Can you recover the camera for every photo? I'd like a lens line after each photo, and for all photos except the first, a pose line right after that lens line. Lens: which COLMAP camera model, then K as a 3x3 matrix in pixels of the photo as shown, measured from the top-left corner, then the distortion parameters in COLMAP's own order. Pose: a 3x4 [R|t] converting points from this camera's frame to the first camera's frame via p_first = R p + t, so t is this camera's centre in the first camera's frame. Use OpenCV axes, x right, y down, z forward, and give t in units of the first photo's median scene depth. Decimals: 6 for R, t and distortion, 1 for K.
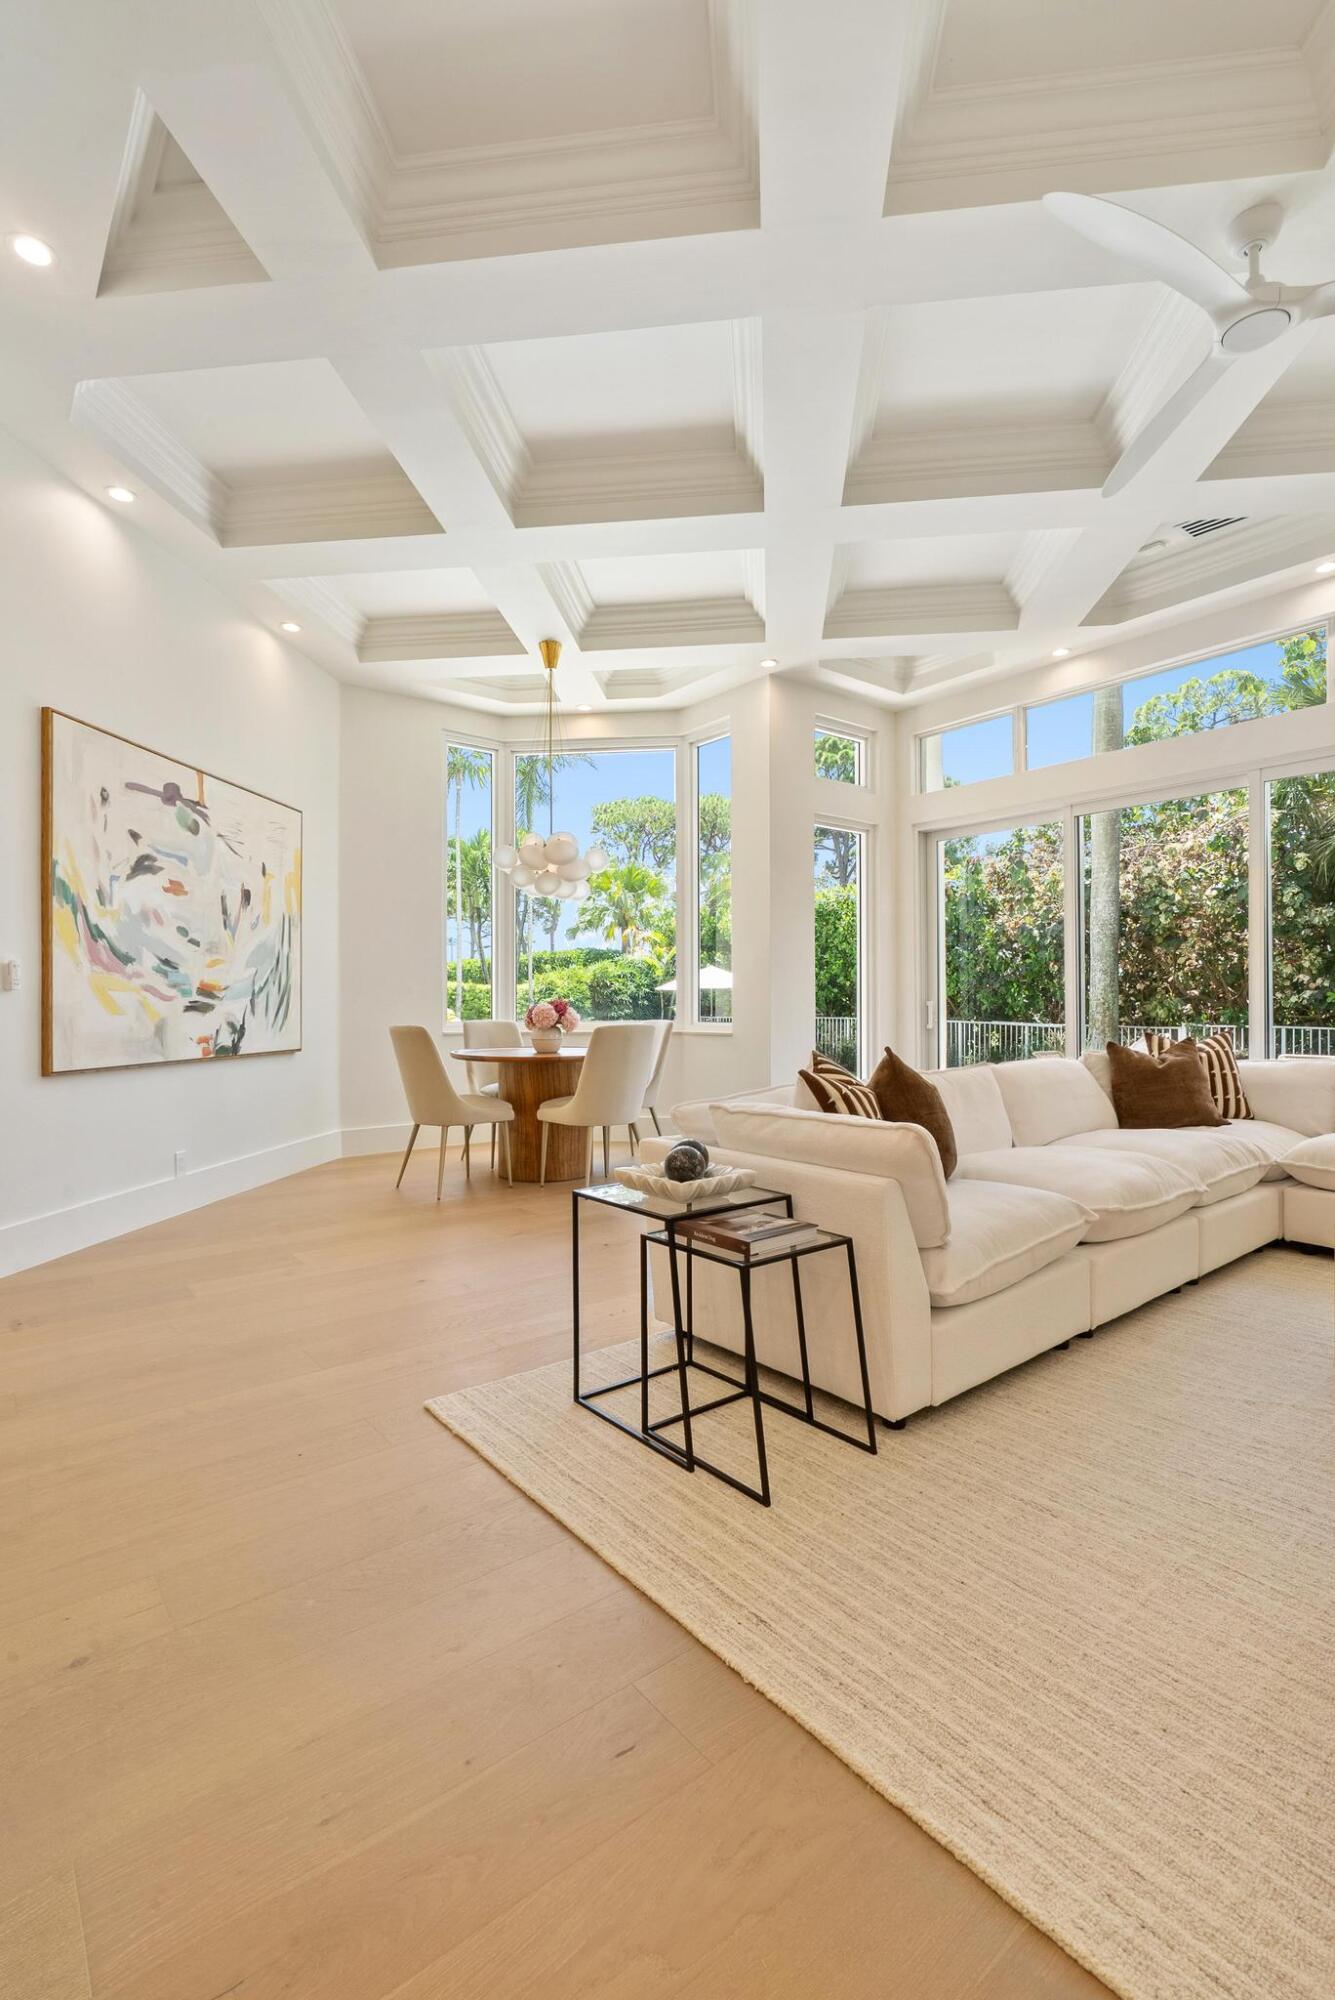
lens RADIAL K [[907.5, 0, 659.3], [0, 907.5, 1004.0], [0, 0, 1]] dist [-0.010610, 0.006428]
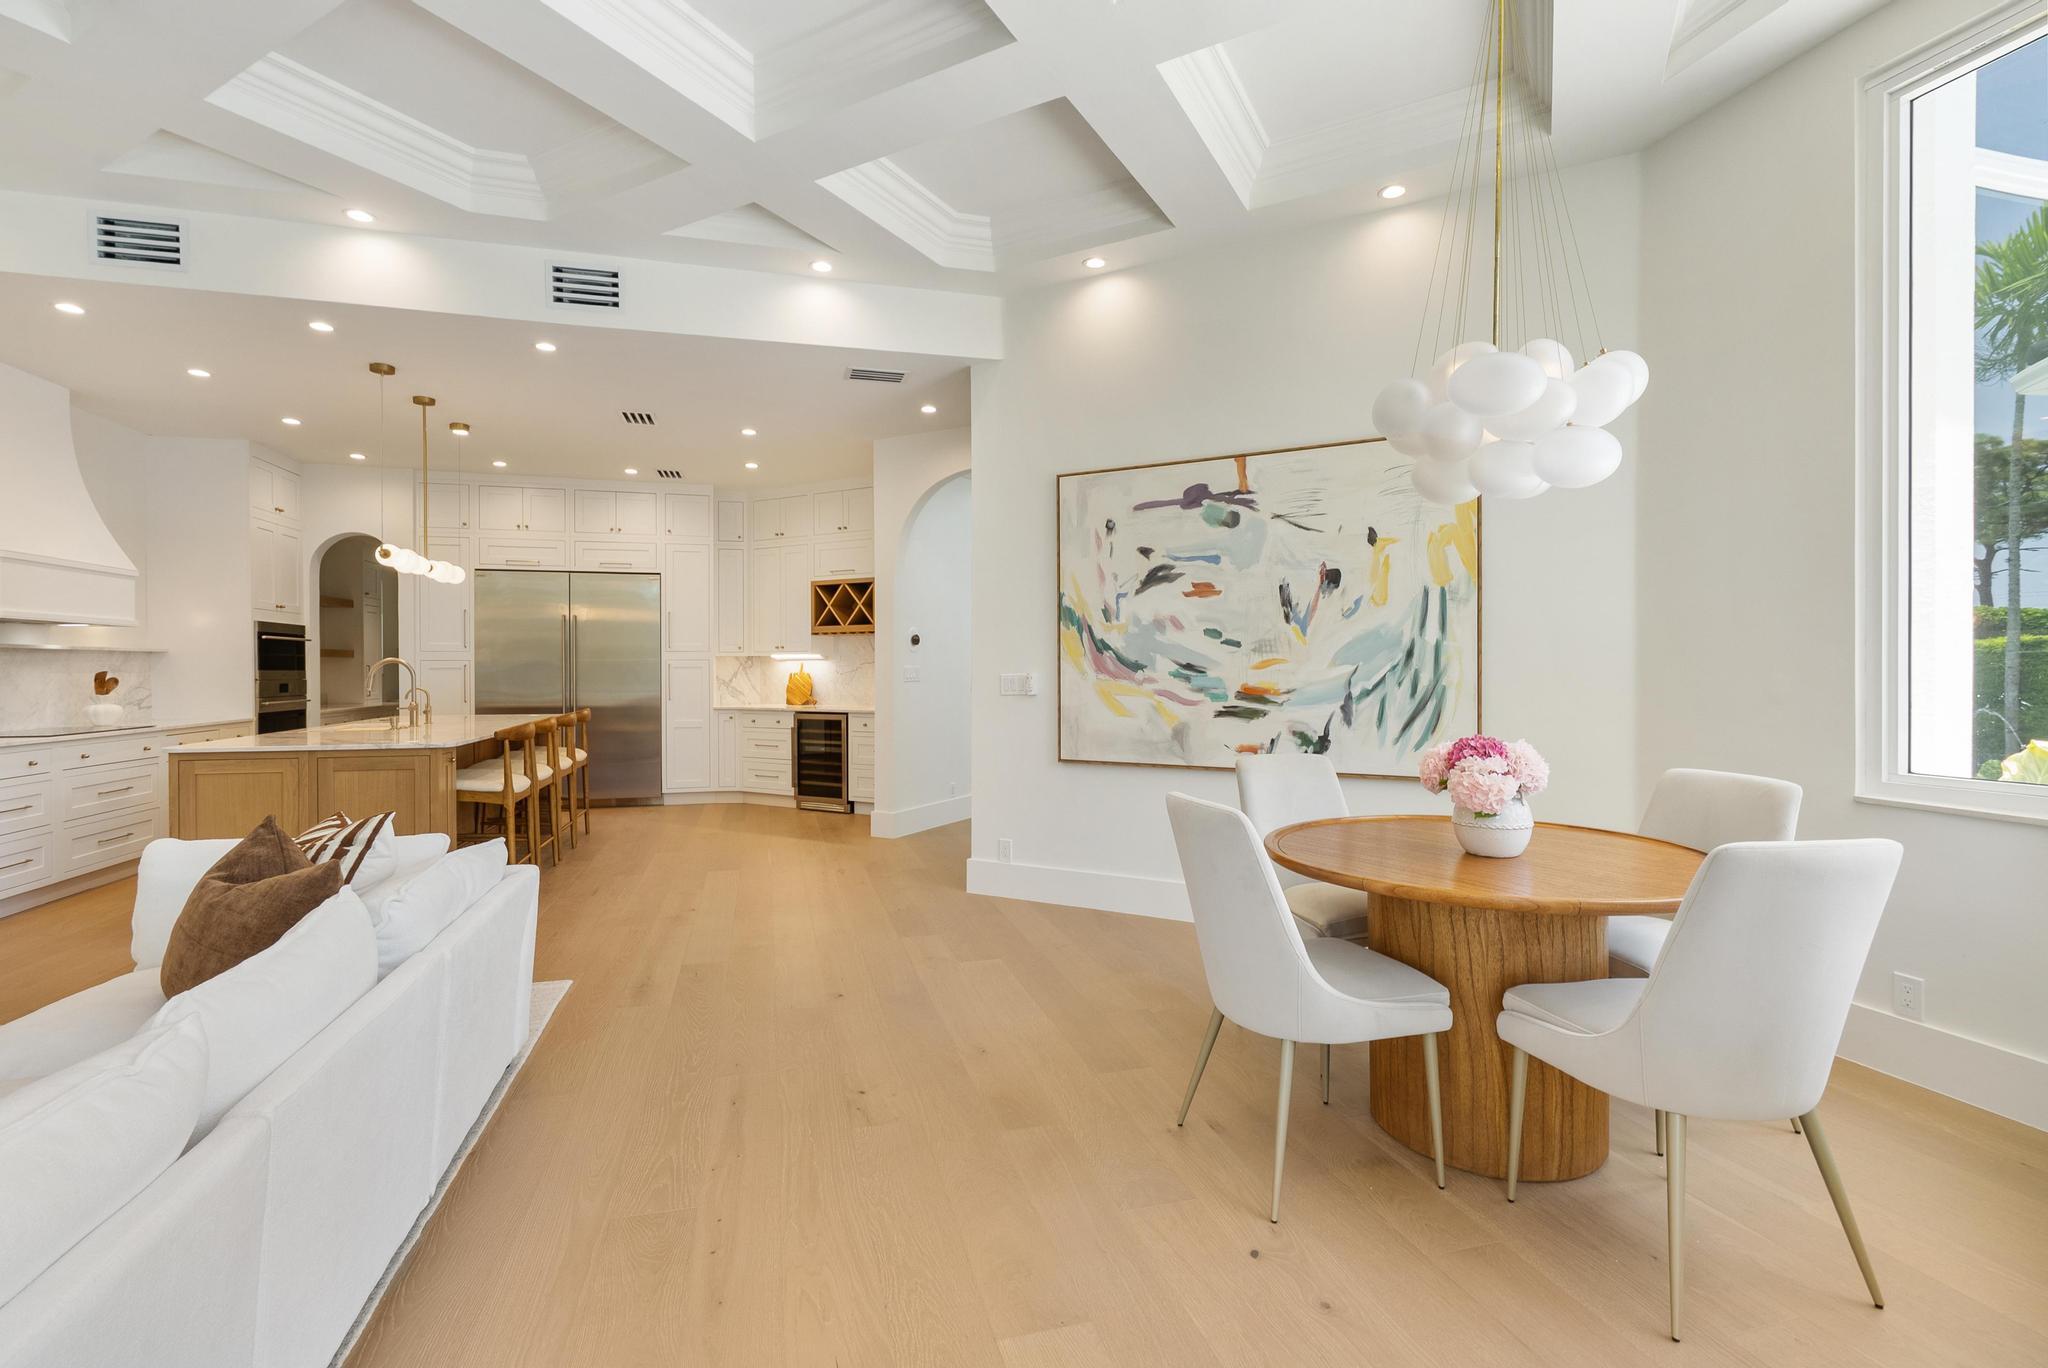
lens RADIAL K [[938.5, 0, 1026.9], [0, 938.5, 677.9], [0, 0, 1]] dist [-0.012220, 0.006663]
pose [[-0.375065, 0.014201, -0.926890, 0.472864], [0.005498, 0.999899, 0.013094, -0.047084], [0.926982, -0.000185, -0.375105, 1.191389]]
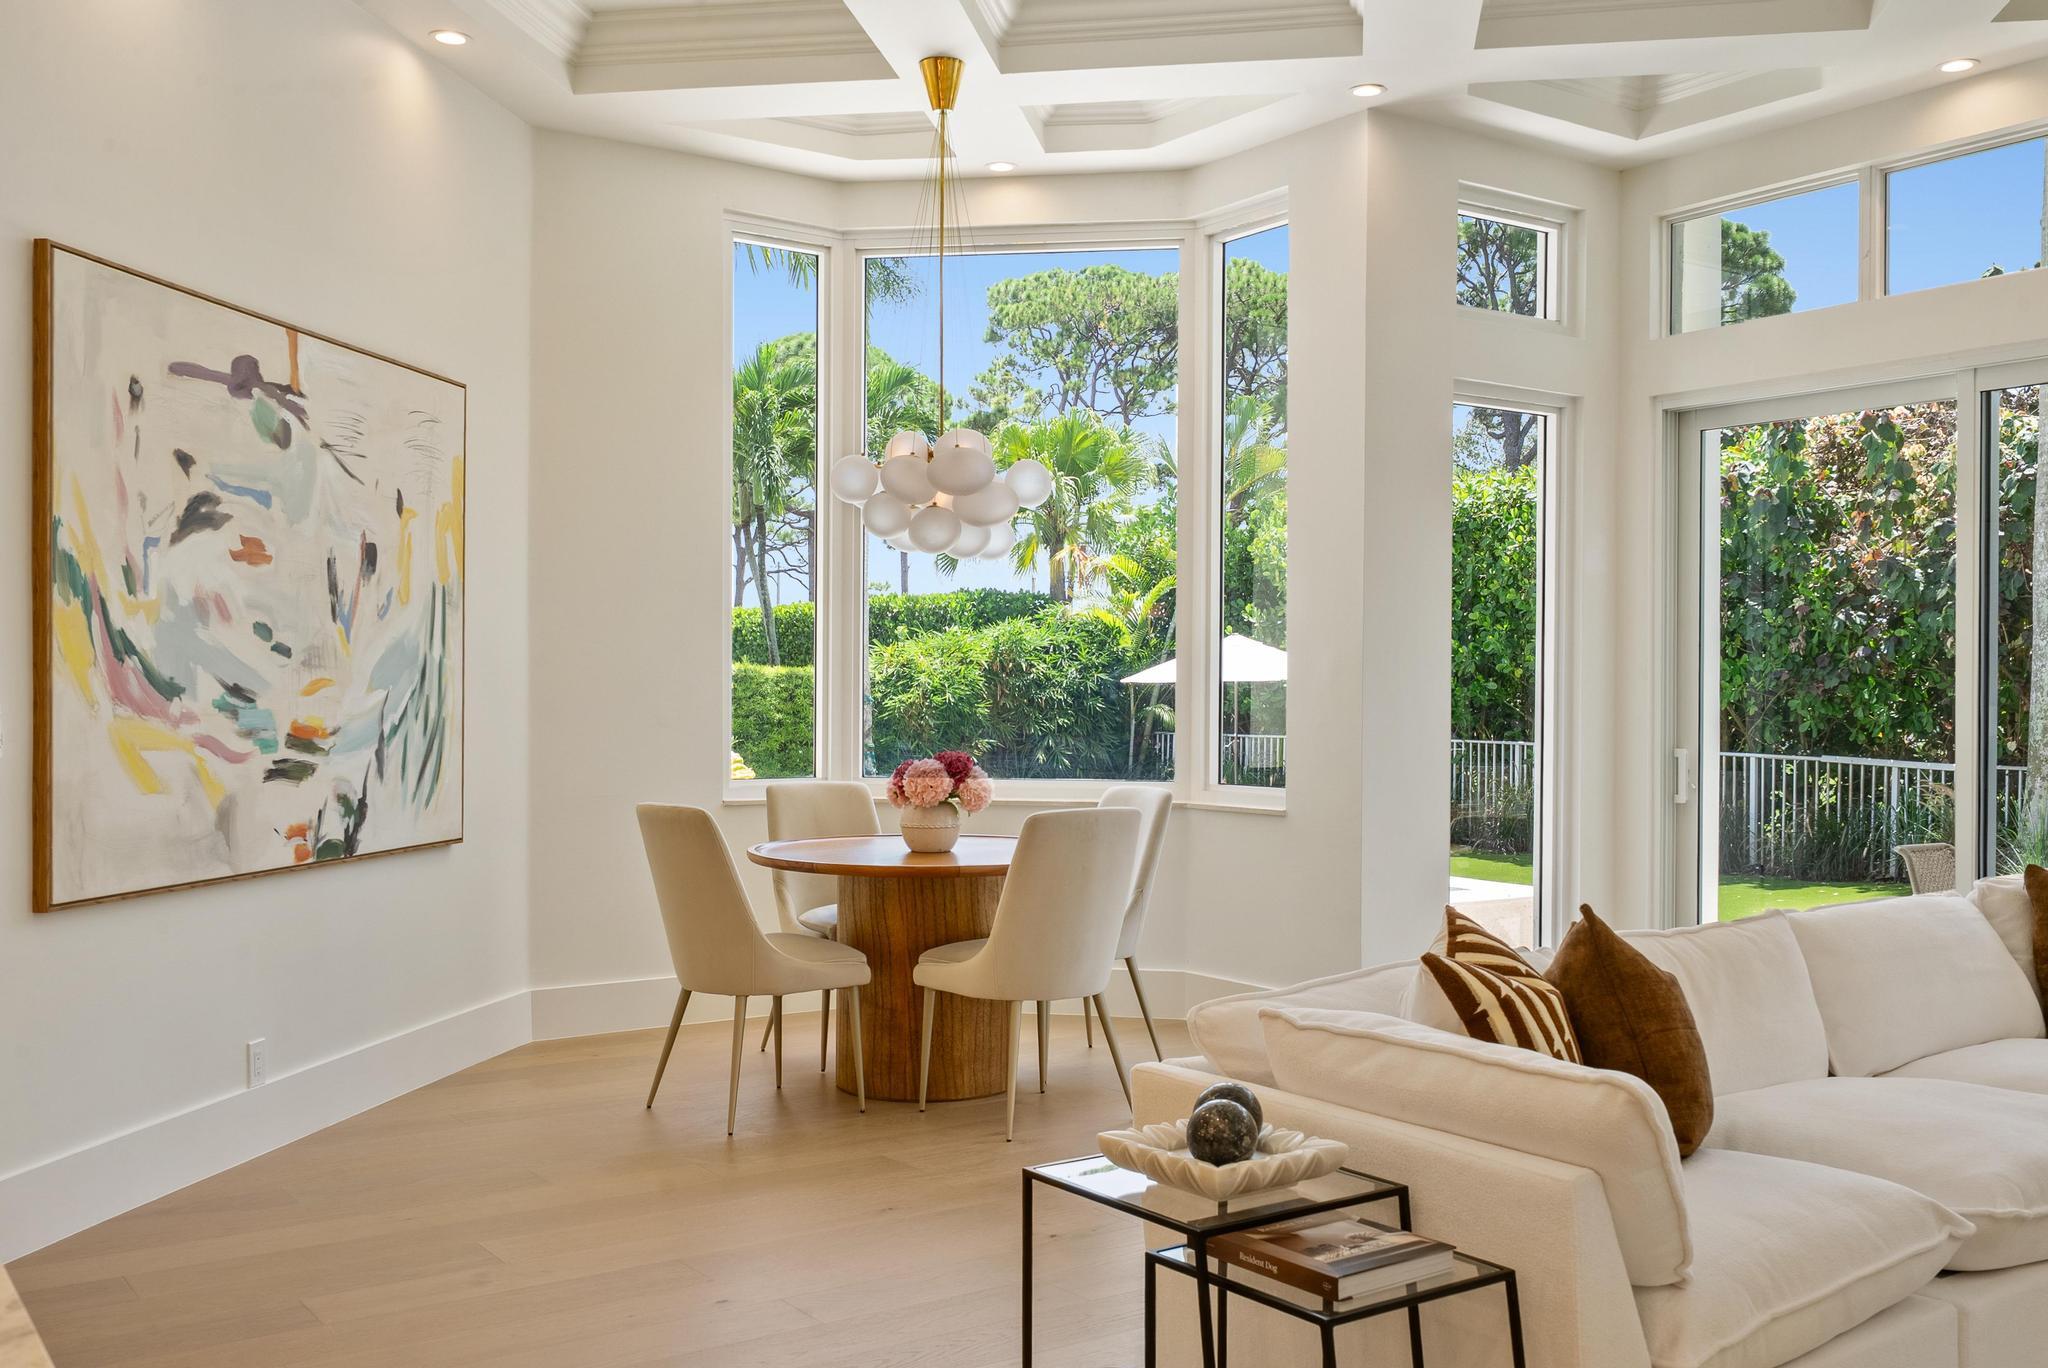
lens RADIAL K [[1890.4, 0, 1024.7], [0, 1890.4, 716.1], [0, 0, 1]] dist [0.001064, 0.015072]
pose [[0.998668, 0.009084, -0.050788, -0.018618], [-0.008372, 0.999864, 0.014215, -0.049641], [0.050910, -0.013770, 0.998608, -0.096407]]
